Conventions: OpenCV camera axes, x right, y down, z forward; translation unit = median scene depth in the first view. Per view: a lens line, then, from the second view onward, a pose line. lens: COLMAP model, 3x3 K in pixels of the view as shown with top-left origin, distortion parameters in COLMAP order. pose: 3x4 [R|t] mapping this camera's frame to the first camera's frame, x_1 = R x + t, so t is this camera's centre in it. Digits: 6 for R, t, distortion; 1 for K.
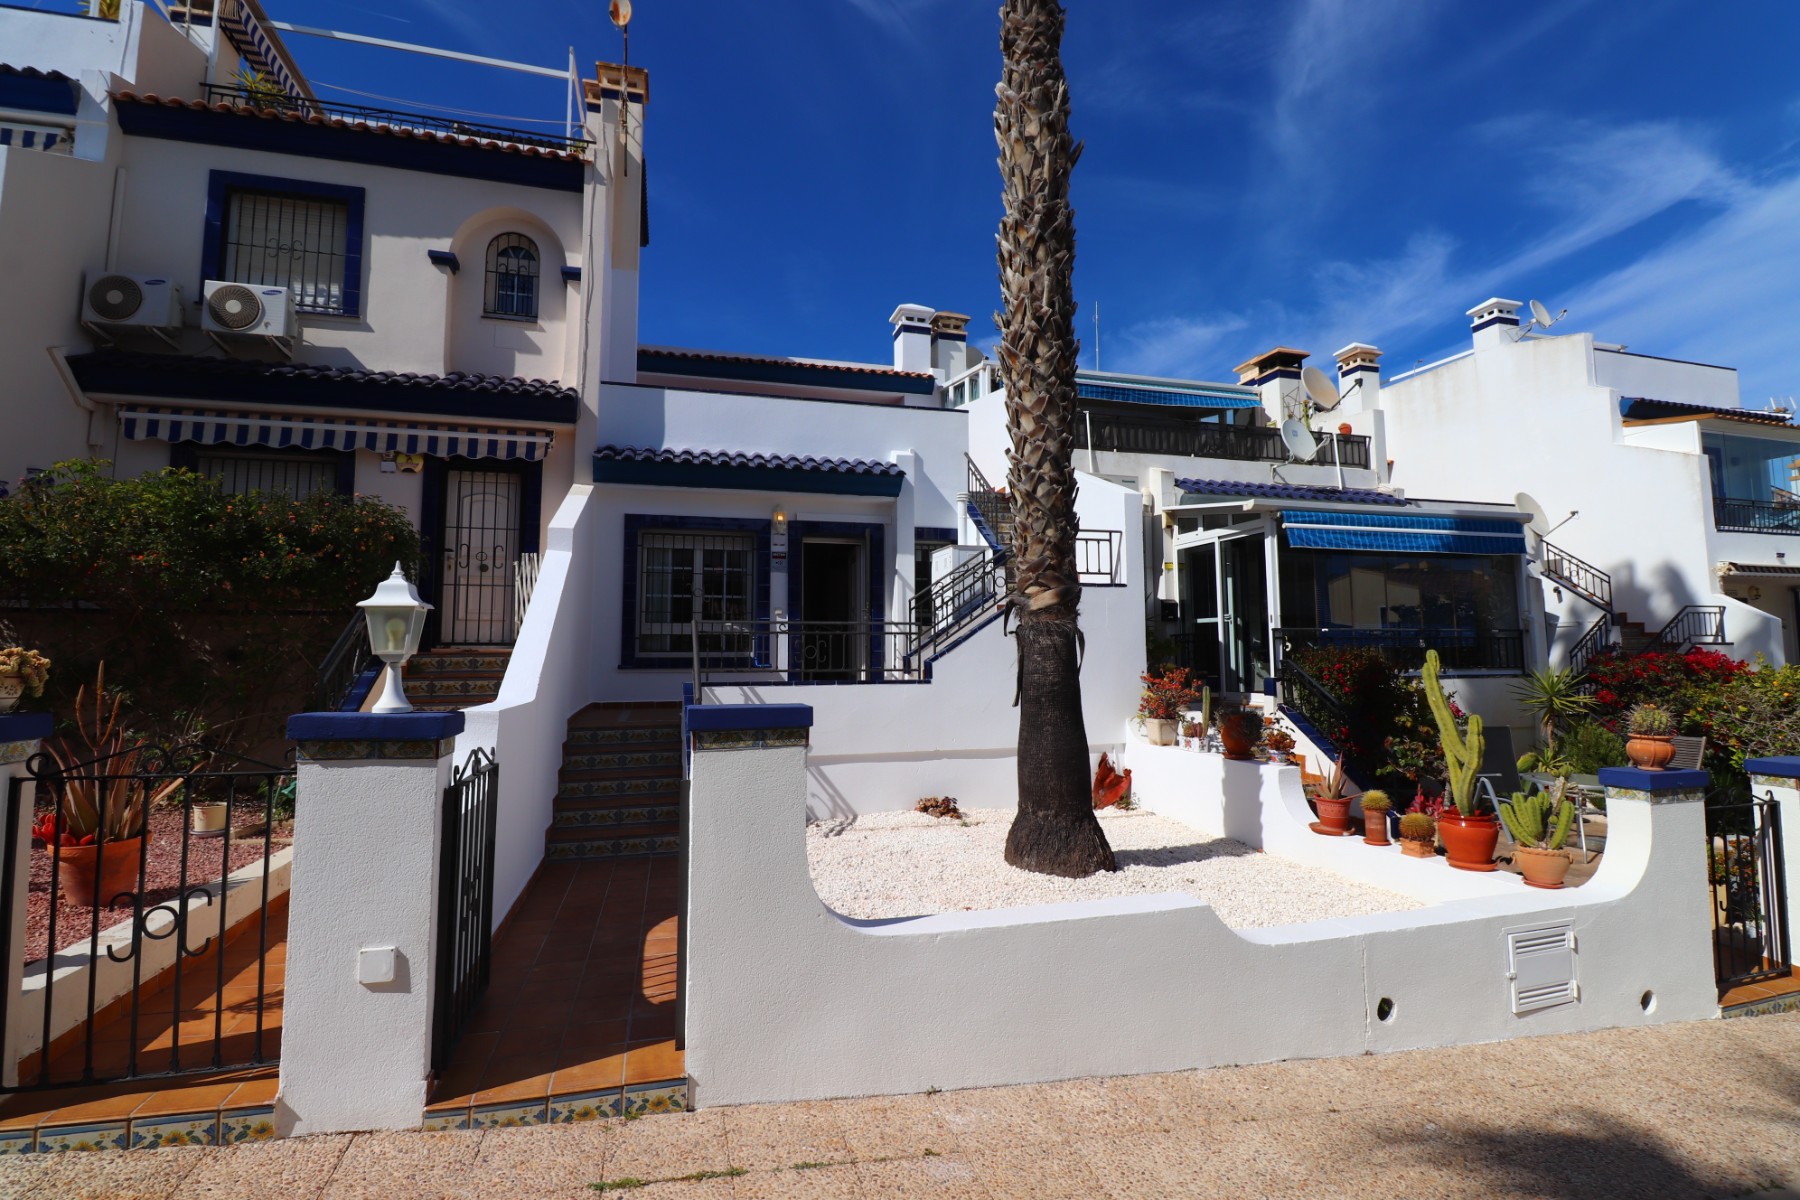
lens RADIAL K [[831.3, 0, 898.4], [0, 831.3, 600.4], [0, 0, 1]] dist [-0.012065, -0.005580]
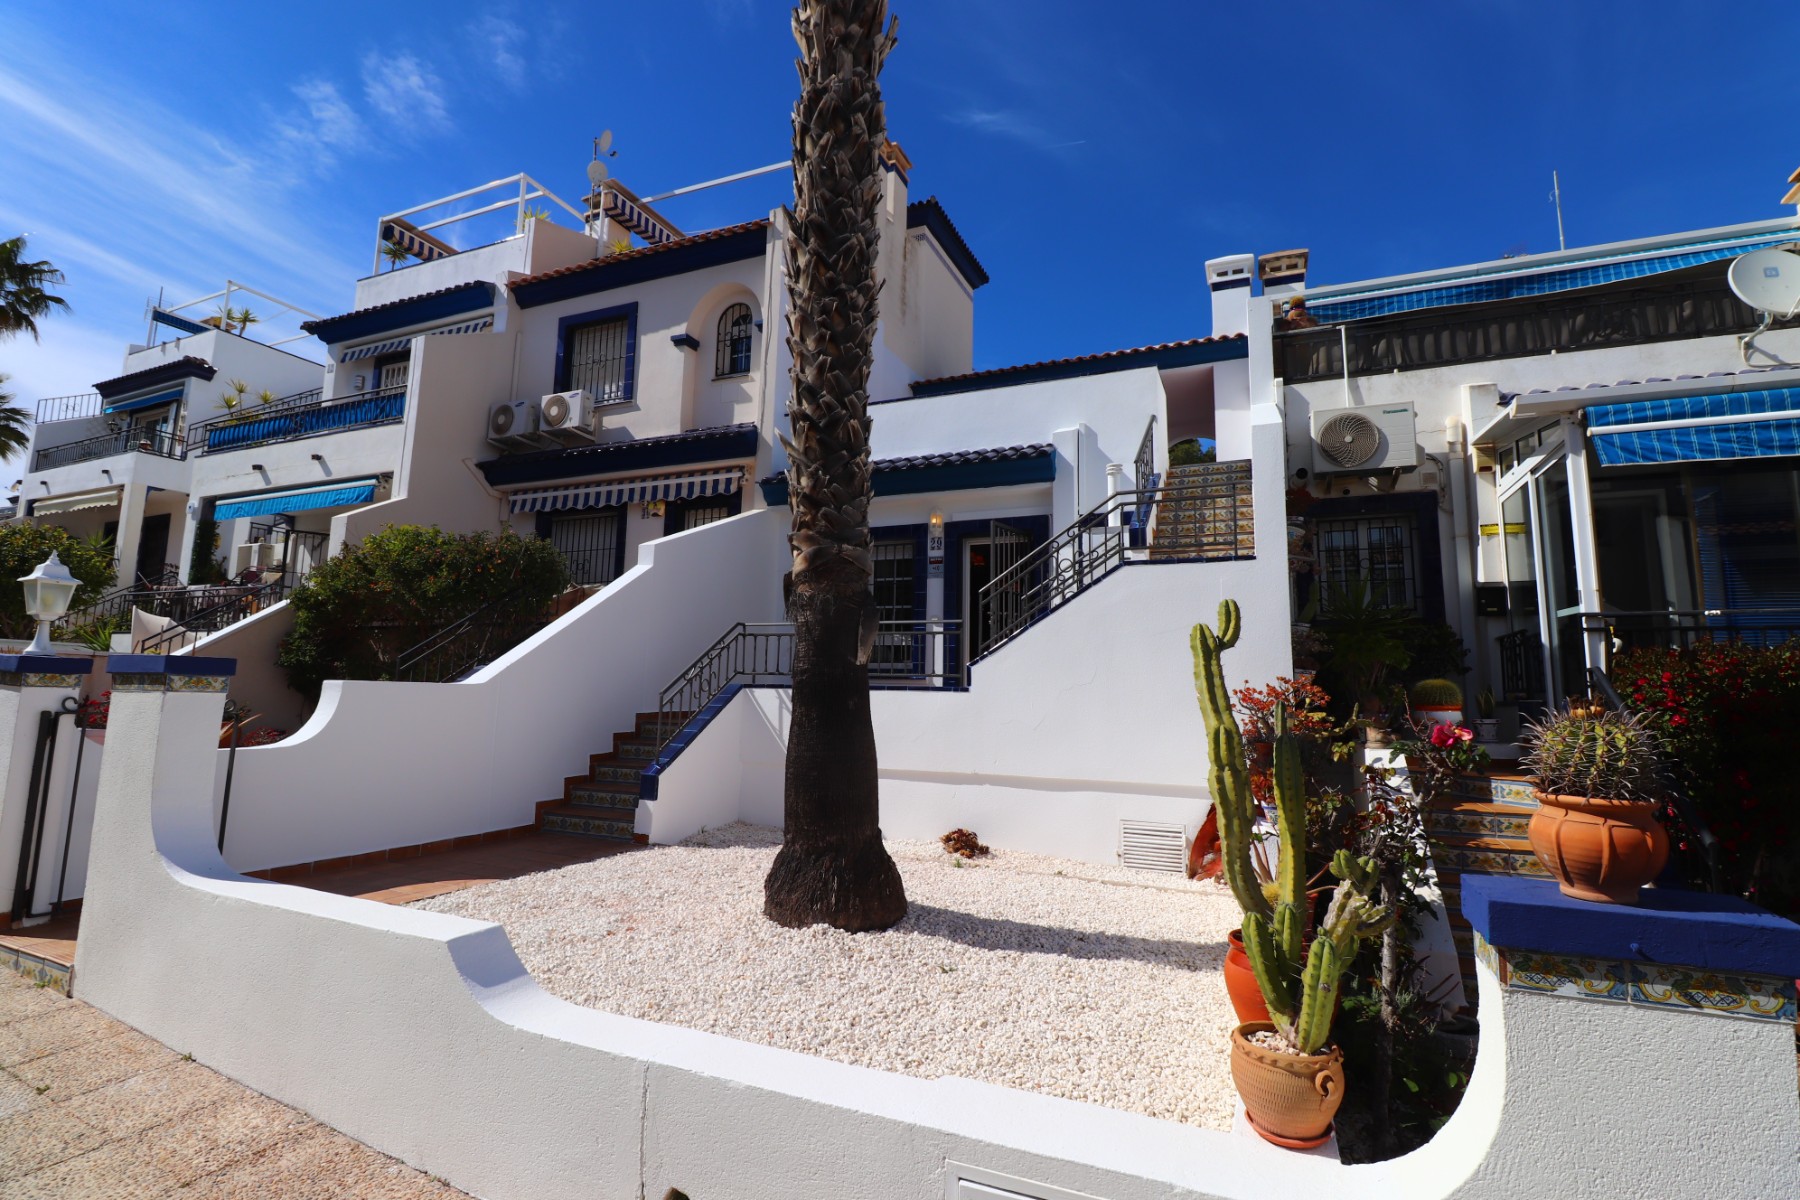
lens RADIAL K [[831.3, 0, 897.1], [0, 831.3, 594.9], [0, 0, 1]] dist [-0.012065, -0.005580]
pose [[0.771512, -0.056729, -0.633680, 0.441521], [0.022268, 0.997814, -0.062216, 0.045472], [0.635825, 0.033890, 0.771089, 0.260301]]
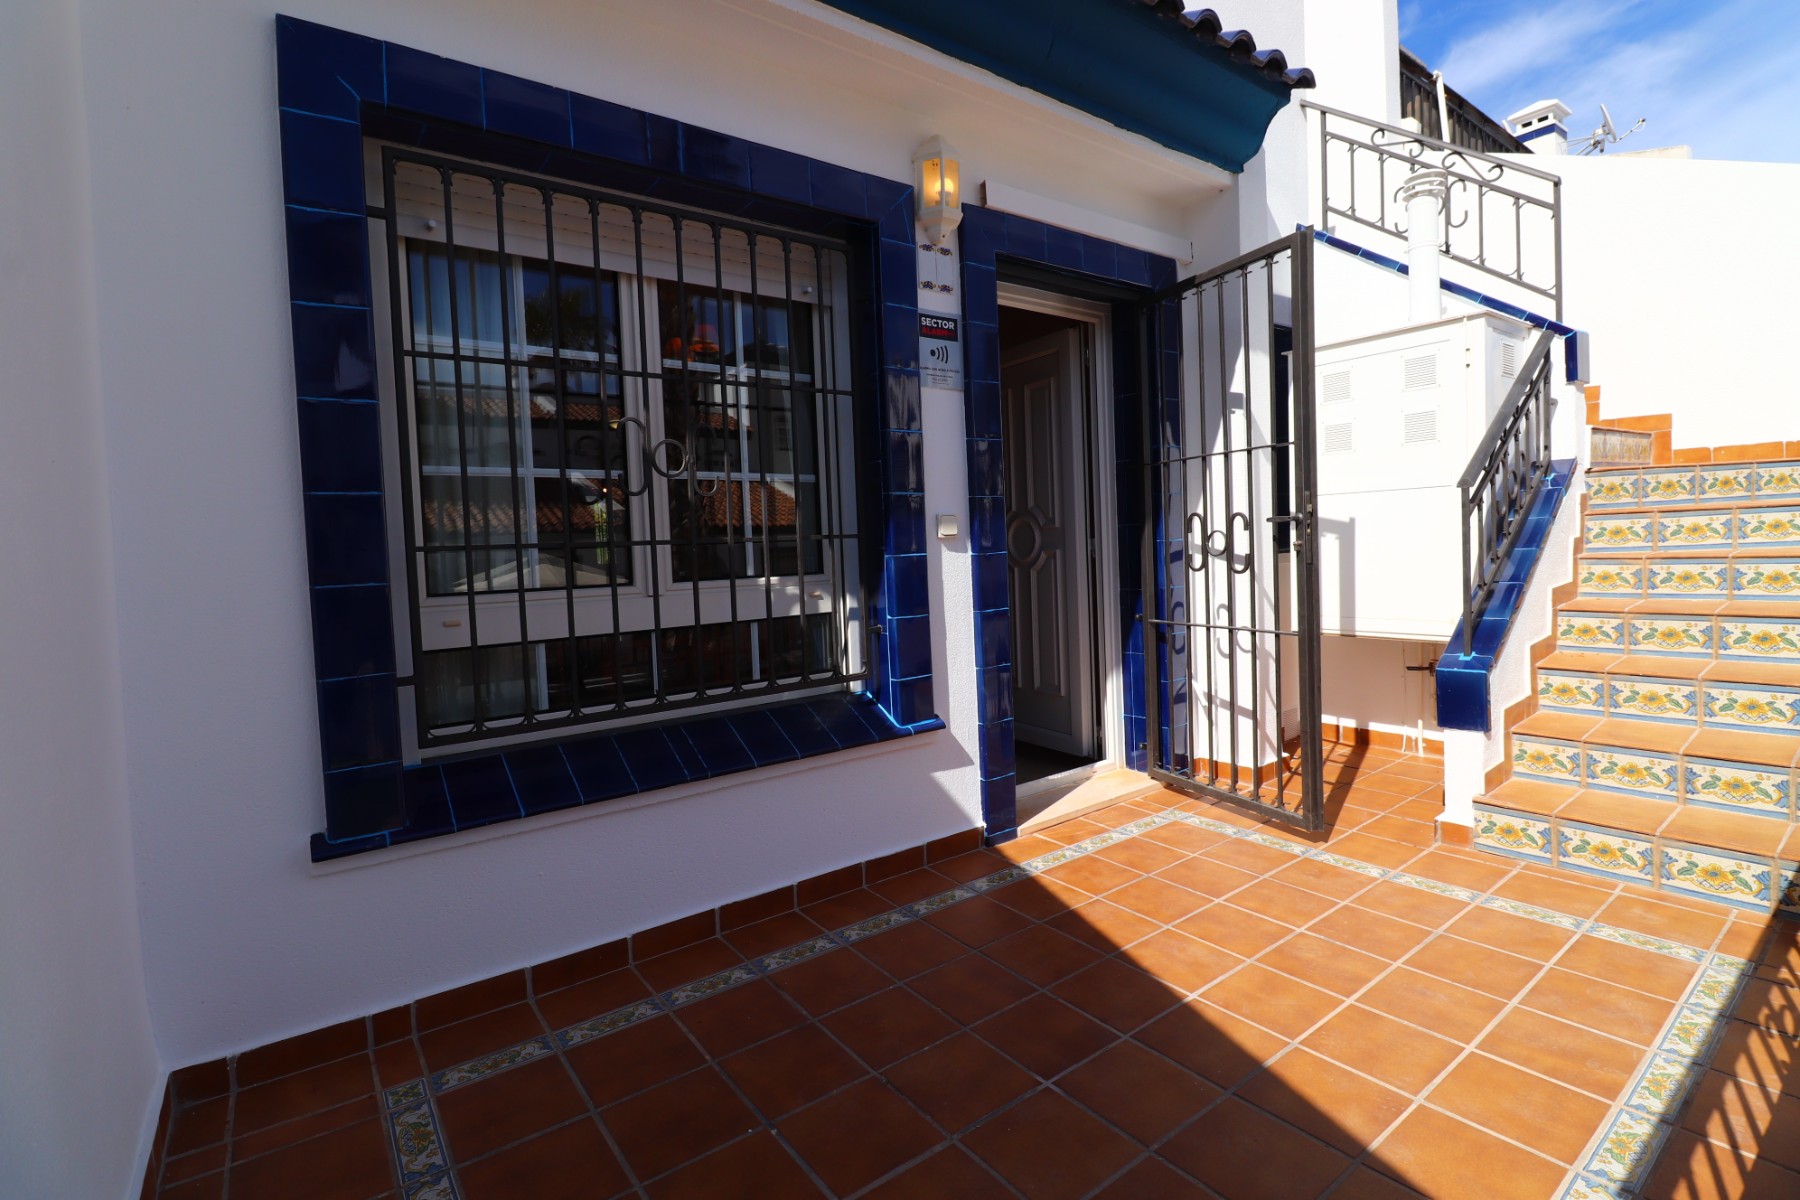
lens RADIAL K [[831.3, 0, 906.3], [0, 831.3, 587.9], [0, 0, 1]] dist [-0.012065, -0.005580]
pose [[0.935200, -0.046172, 0.351096, -0.270836], [0.002110, 0.992172, 0.124859, -0.001484], [-0.354113, -0.116027, 0.927977, 0.774534]]
